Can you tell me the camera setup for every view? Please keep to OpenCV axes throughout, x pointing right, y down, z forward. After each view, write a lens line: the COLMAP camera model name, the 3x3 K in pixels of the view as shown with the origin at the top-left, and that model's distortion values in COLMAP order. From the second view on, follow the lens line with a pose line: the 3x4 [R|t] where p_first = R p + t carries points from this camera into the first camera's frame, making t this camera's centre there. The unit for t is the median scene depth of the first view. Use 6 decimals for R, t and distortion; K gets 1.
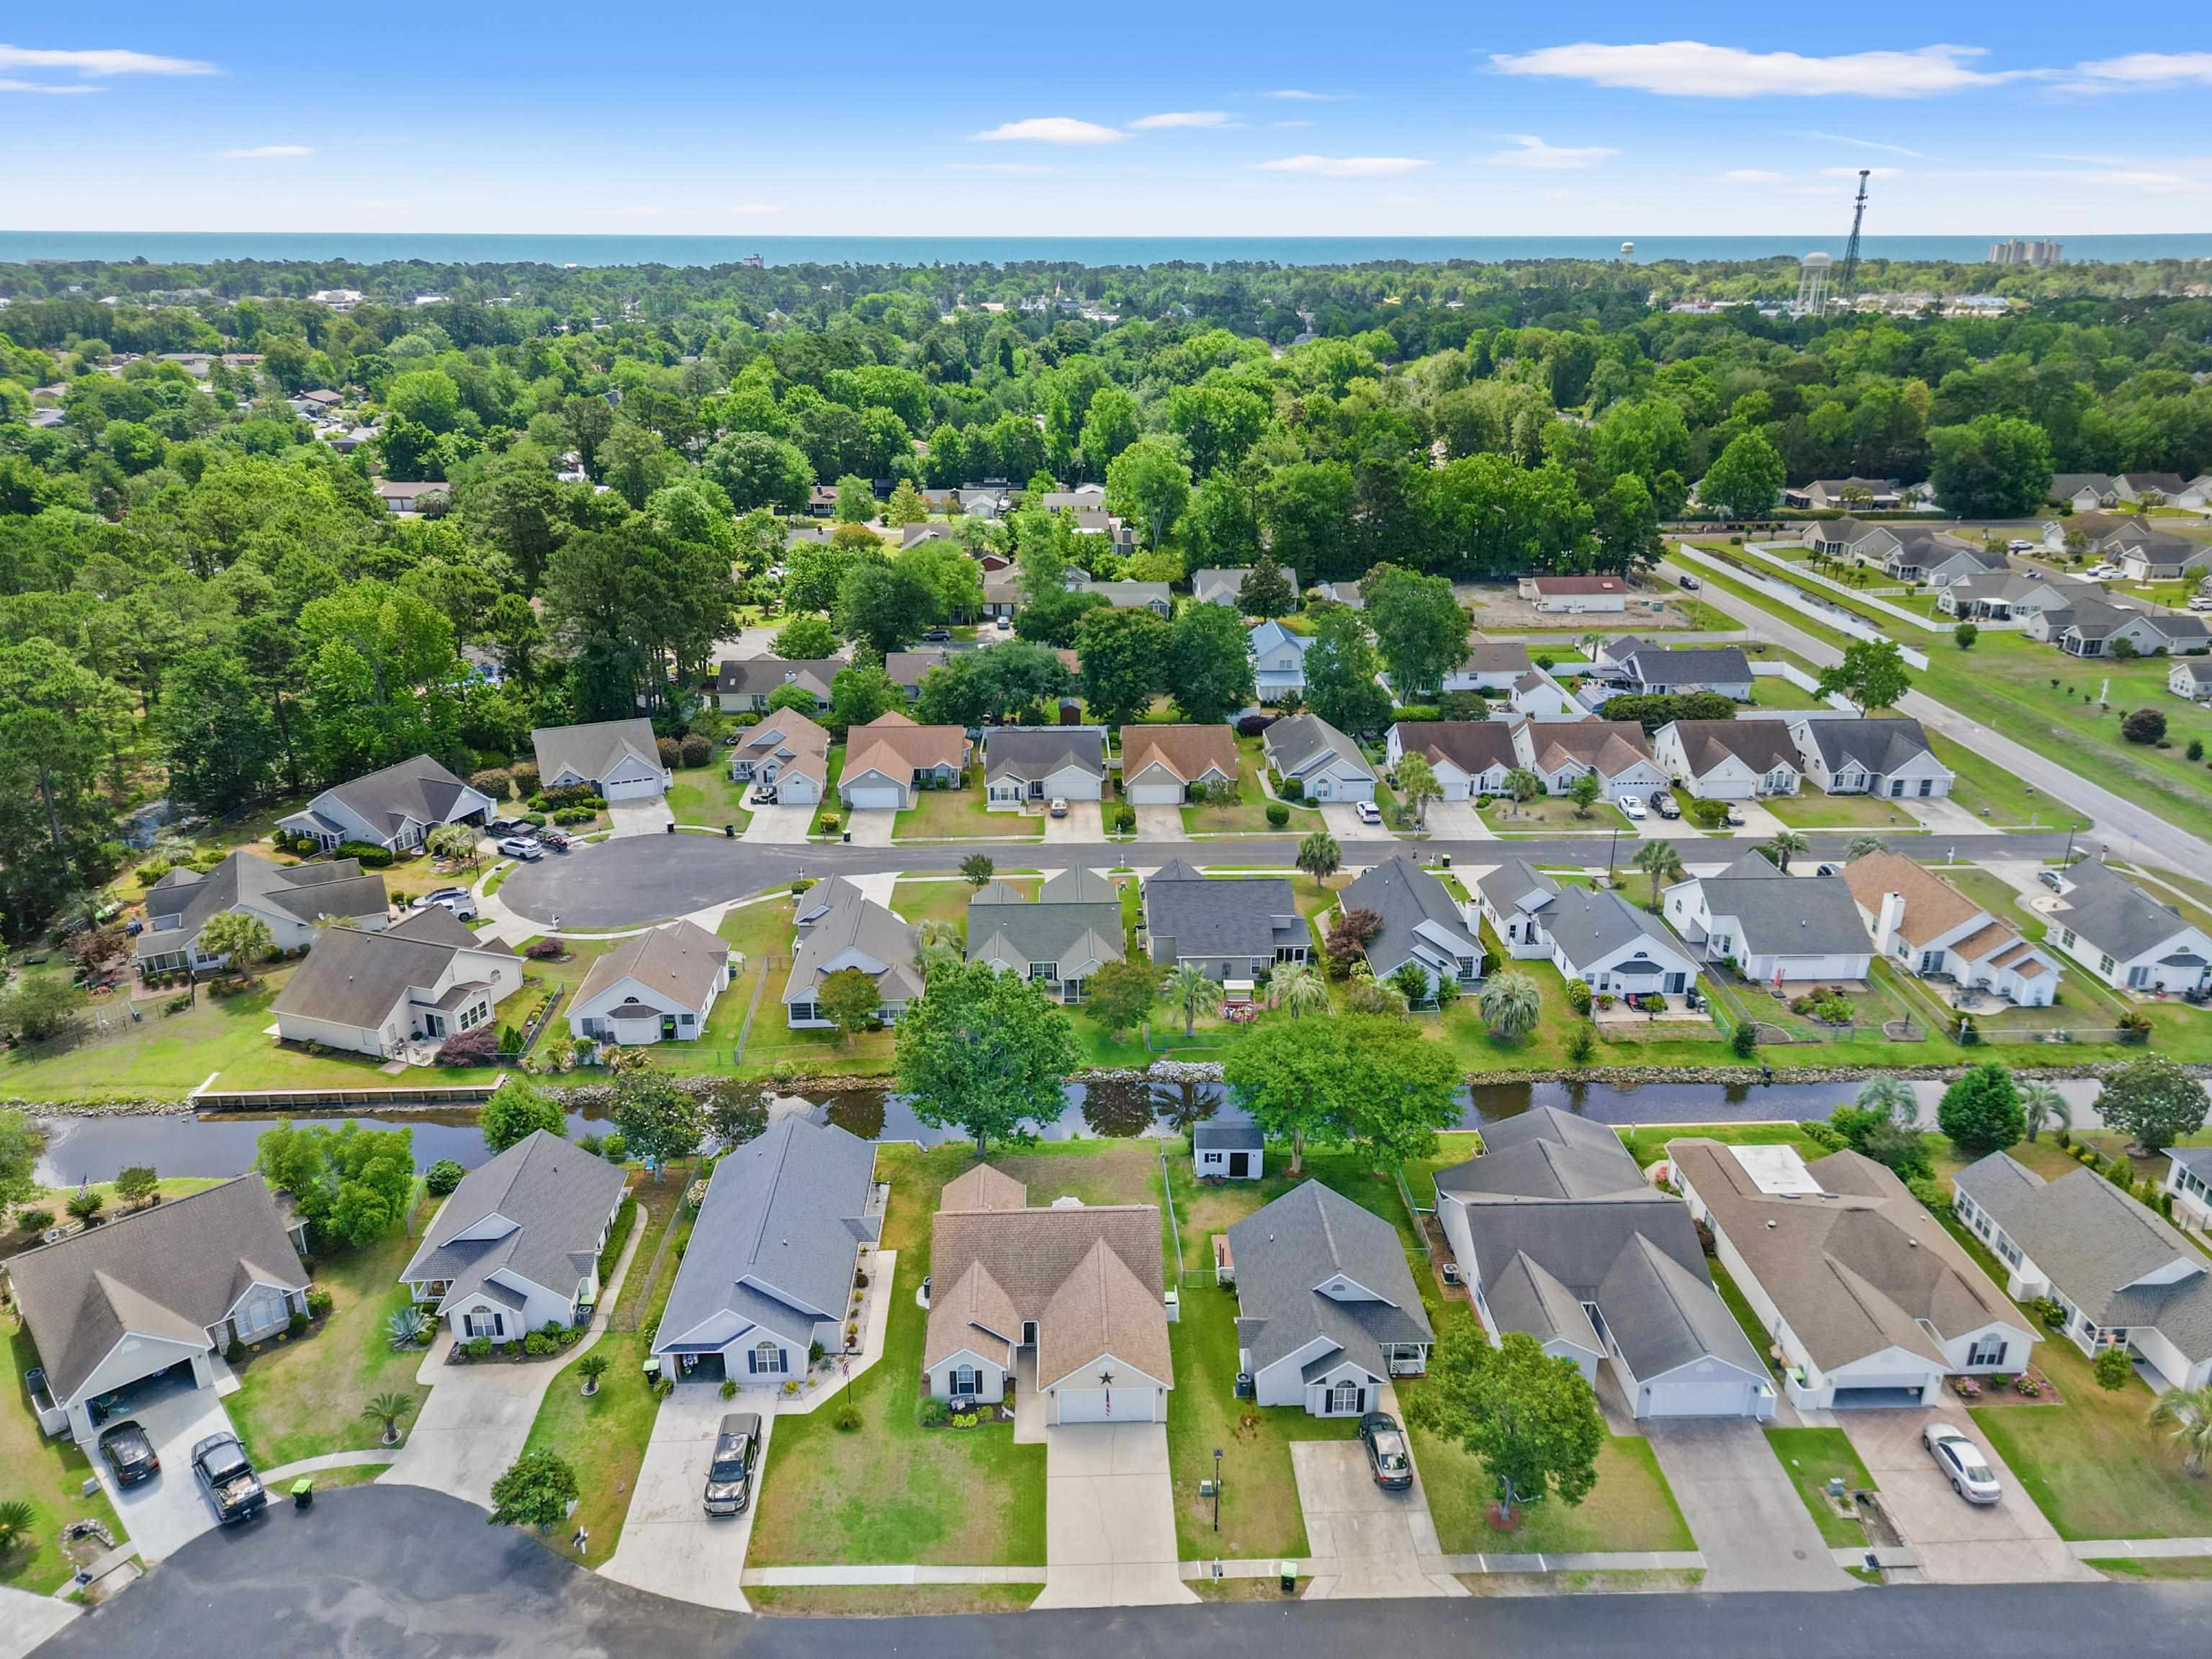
lens RADIAL K [[1552.2, 0, 1102.7], [0, 1552.2, 834.5], [0, 0, 1]] dist [0.048007, -0.068573]
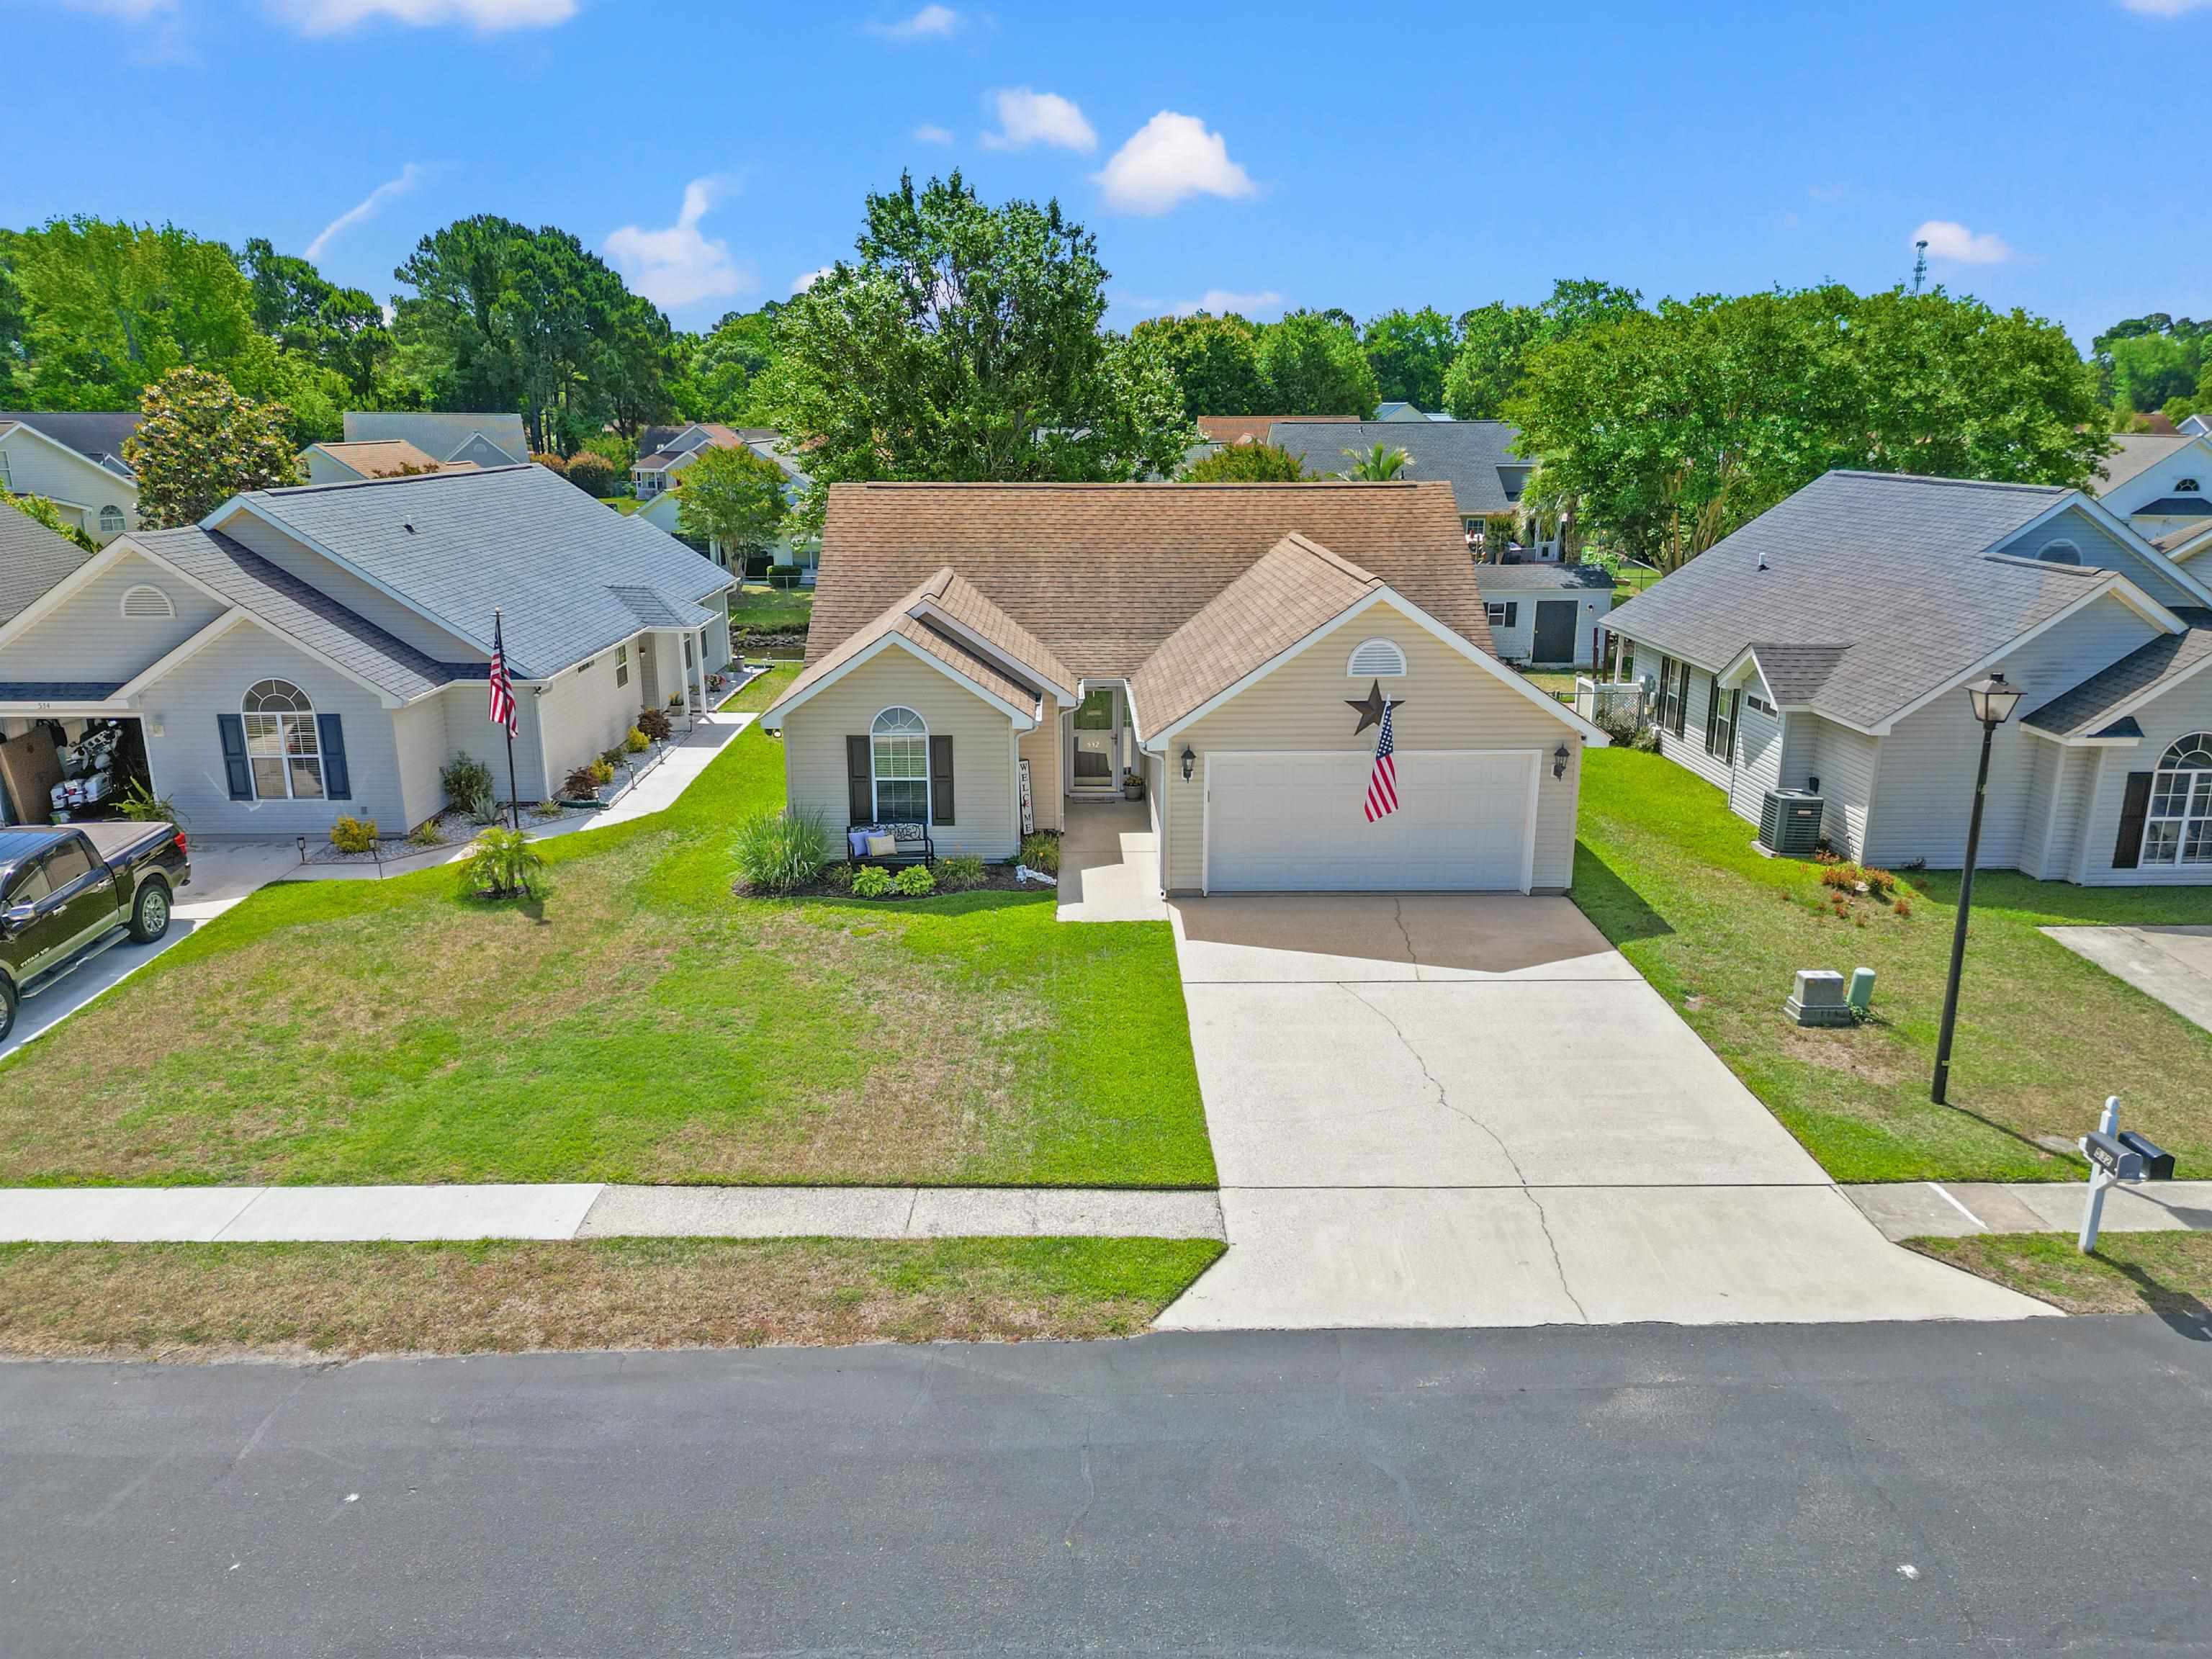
lens RADIAL K [[1550.5, 0, 1096.1], [0, 1550.5, 816.6], [0, 0, 1]] dist [0.070571, -0.070634]
pose [[0.999832, 0.001856, -0.018220, -0.044433], [-0.003920, 0.993481, -0.113927, 0.402820], [0.017890, 0.113980, 0.993322, 0.714120]]
